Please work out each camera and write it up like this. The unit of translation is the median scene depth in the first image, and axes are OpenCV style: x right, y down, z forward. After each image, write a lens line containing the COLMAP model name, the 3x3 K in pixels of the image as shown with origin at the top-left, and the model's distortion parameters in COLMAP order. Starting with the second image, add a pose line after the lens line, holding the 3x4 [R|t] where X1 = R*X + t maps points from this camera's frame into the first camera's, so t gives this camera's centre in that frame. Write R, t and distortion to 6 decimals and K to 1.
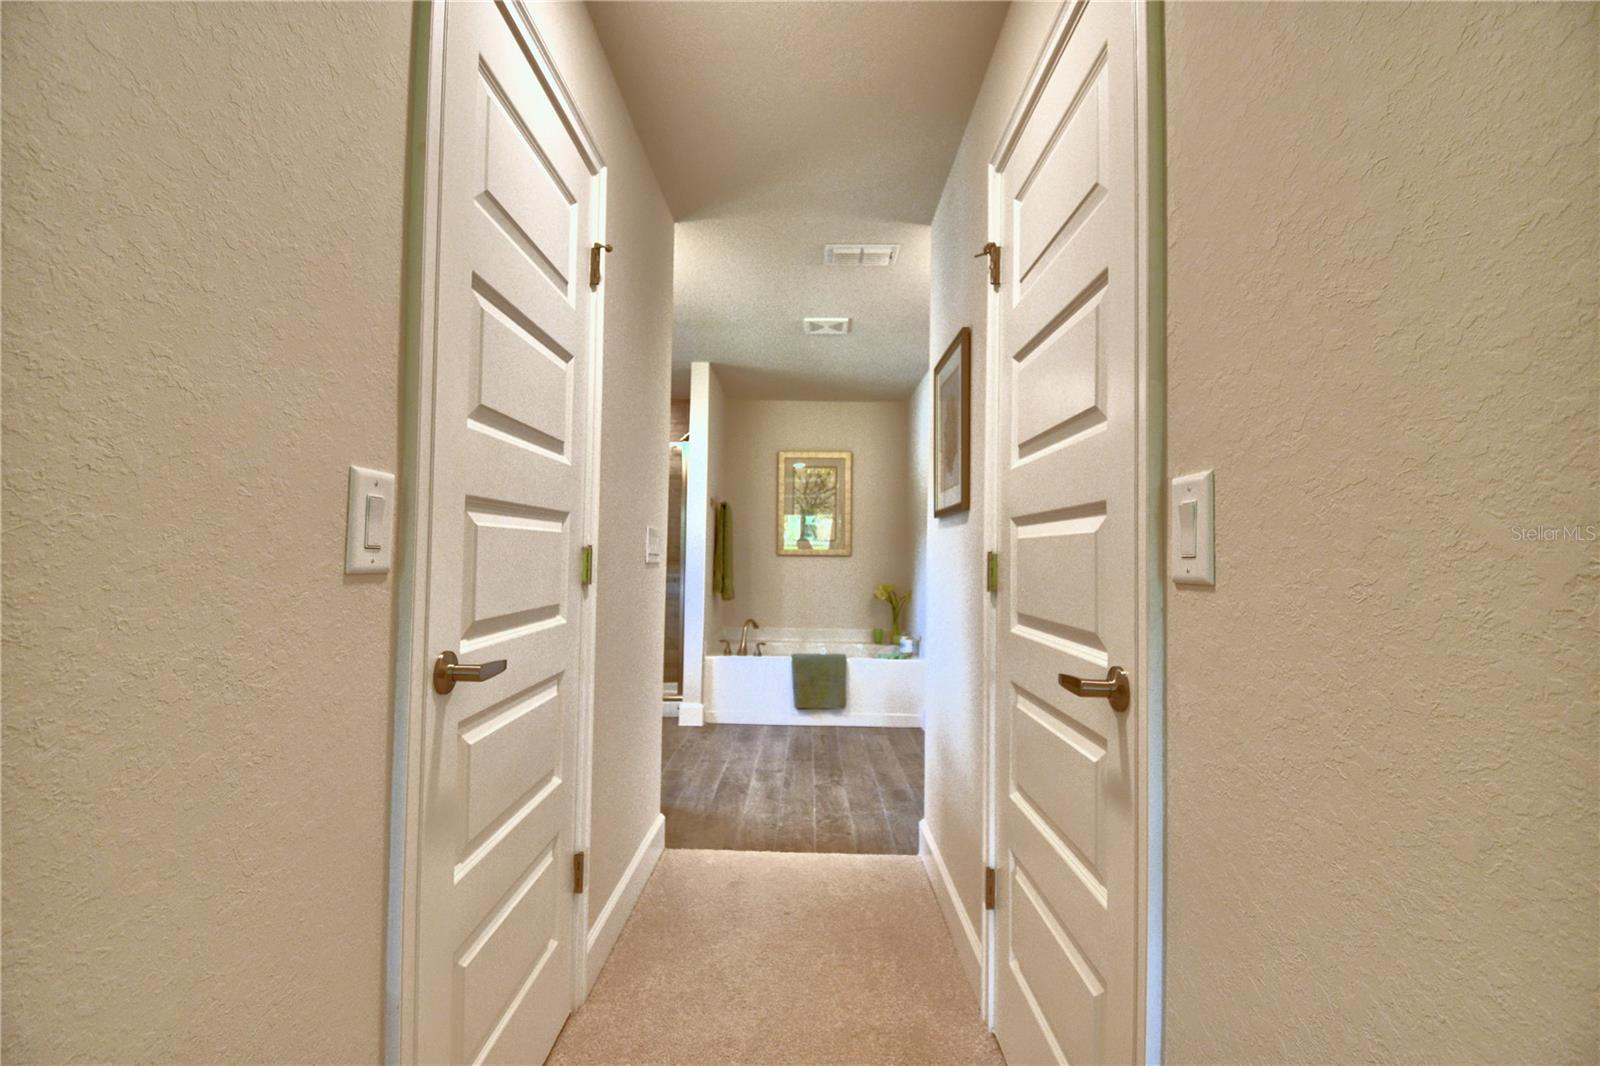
lens RADIAL K [[701.7, 0, 794.9], [0, 701.7, 532.0], [0, 0, 1]] dist [0.016802, -0.025294]
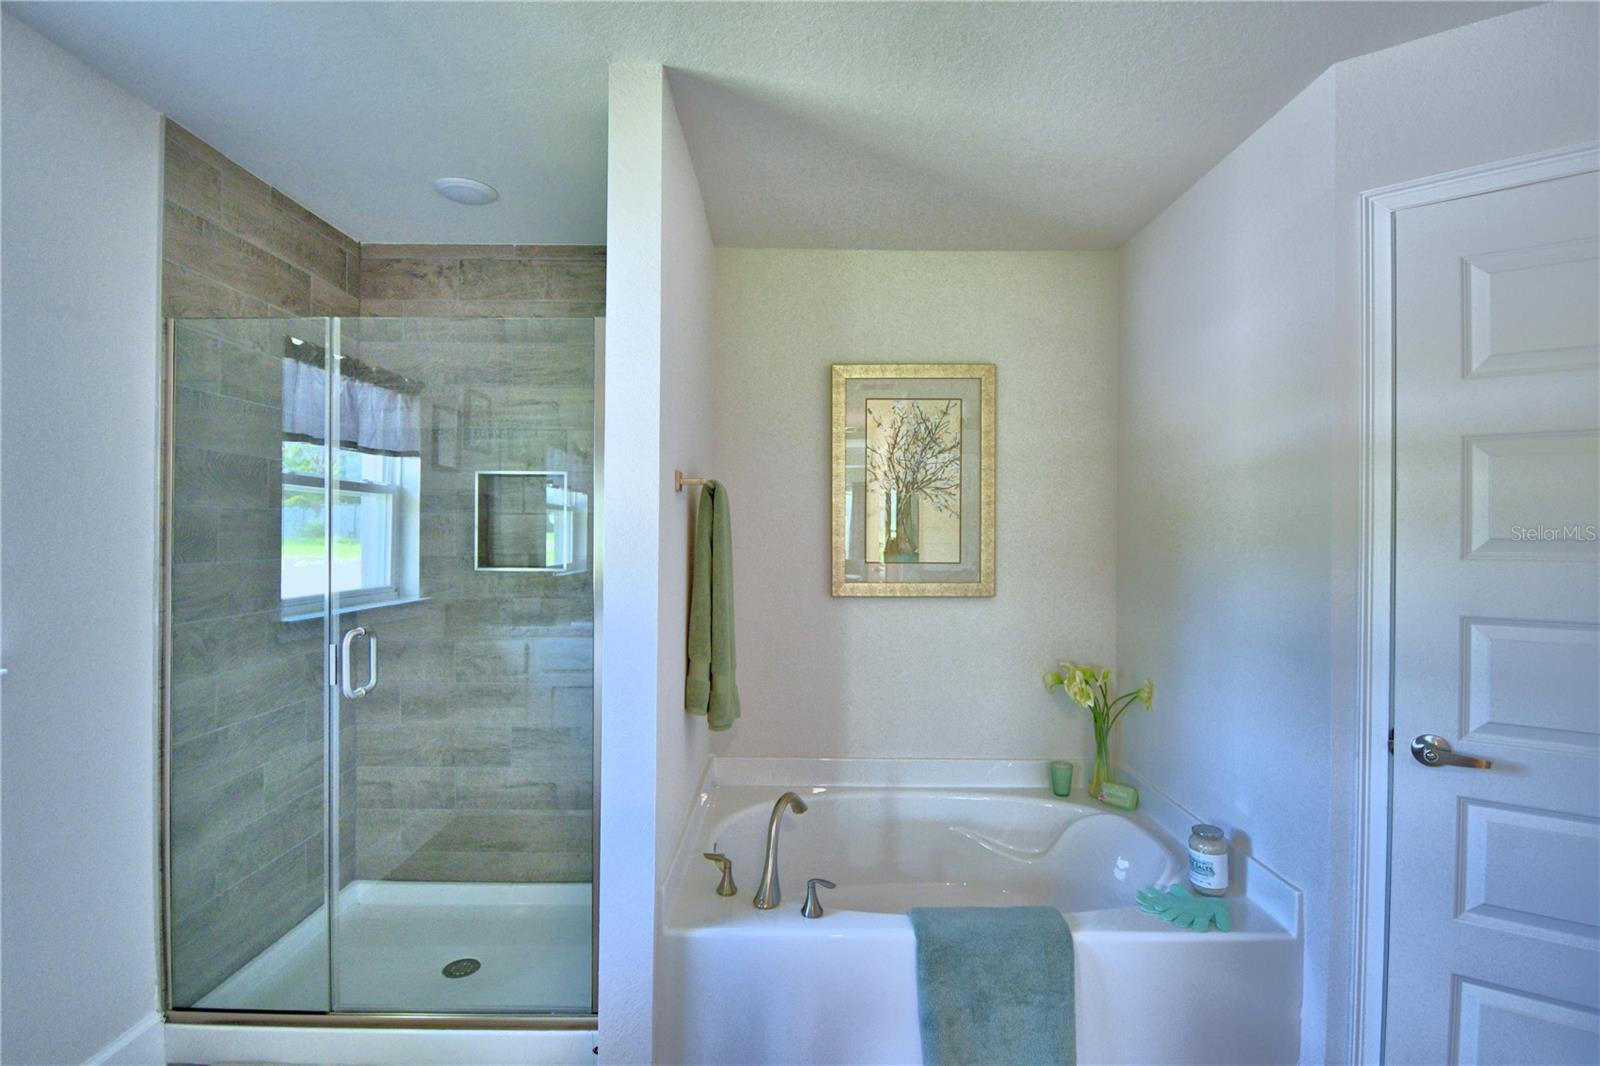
lens RADIAL K [[751.0, 0, 800.0], [0, 751.0, 533.0], [0, 0, 1]] dist [0.000699, 0.000051]
pose [[0.999772, -0.008733, 0.019480, -0.059998], [0.008031, 0.999325, 0.035837, -0.027895], [-0.019780, -0.035672, 0.999168, 0.580964]]
